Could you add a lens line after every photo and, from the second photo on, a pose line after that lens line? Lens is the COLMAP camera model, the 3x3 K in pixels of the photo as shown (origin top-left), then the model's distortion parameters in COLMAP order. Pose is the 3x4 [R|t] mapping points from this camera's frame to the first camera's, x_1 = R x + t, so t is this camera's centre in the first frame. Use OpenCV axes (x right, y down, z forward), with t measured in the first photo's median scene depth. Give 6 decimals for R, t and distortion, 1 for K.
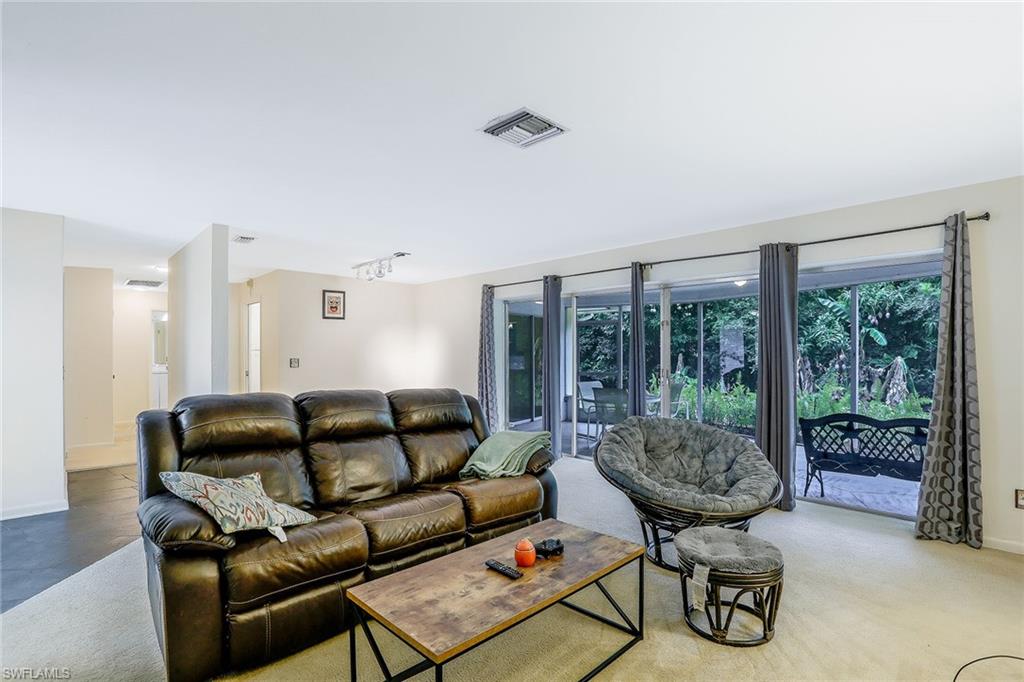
lens RADIAL K [[495.5, 0, 512.0], [0, 495.5, 341.0], [0, 0, 1]] dist [-0.106790, 0.032928]
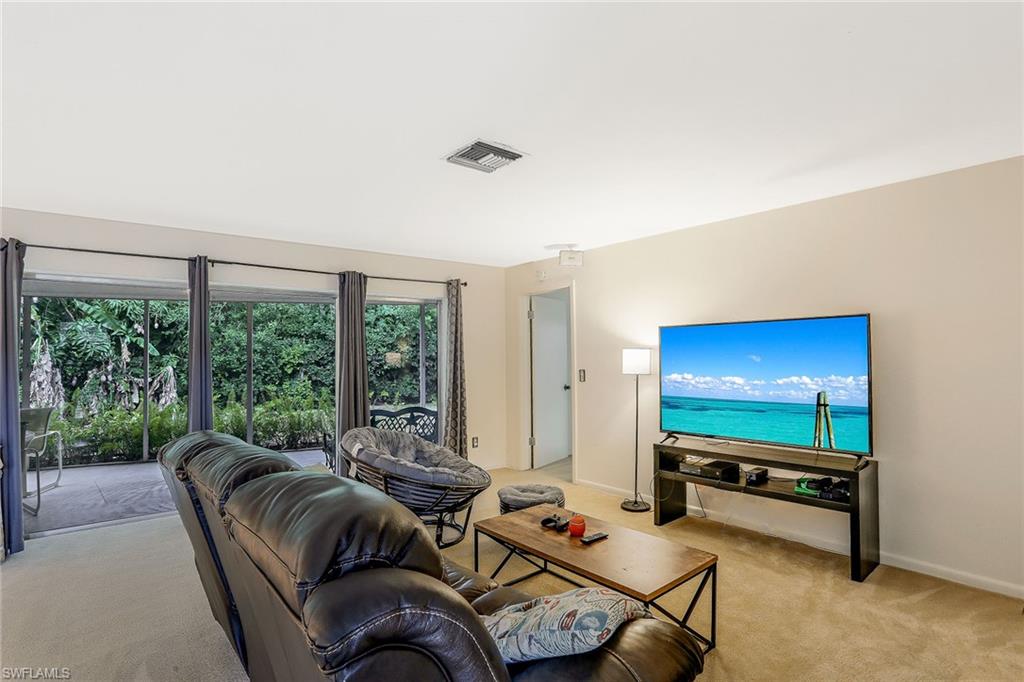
lens RADIAL K [[498.8, 0, 509.9], [0, 498.8, 337.7], [0, 0, 1]] dist [-0.078883, 0.034650]
pose [[0.081047, 0.034376, 0.996117, -0.560063], [-0.009998, 0.999383, -0.033675, -0.002438], [-0.996660, -0.007230, 0.081341, 0.462074]]
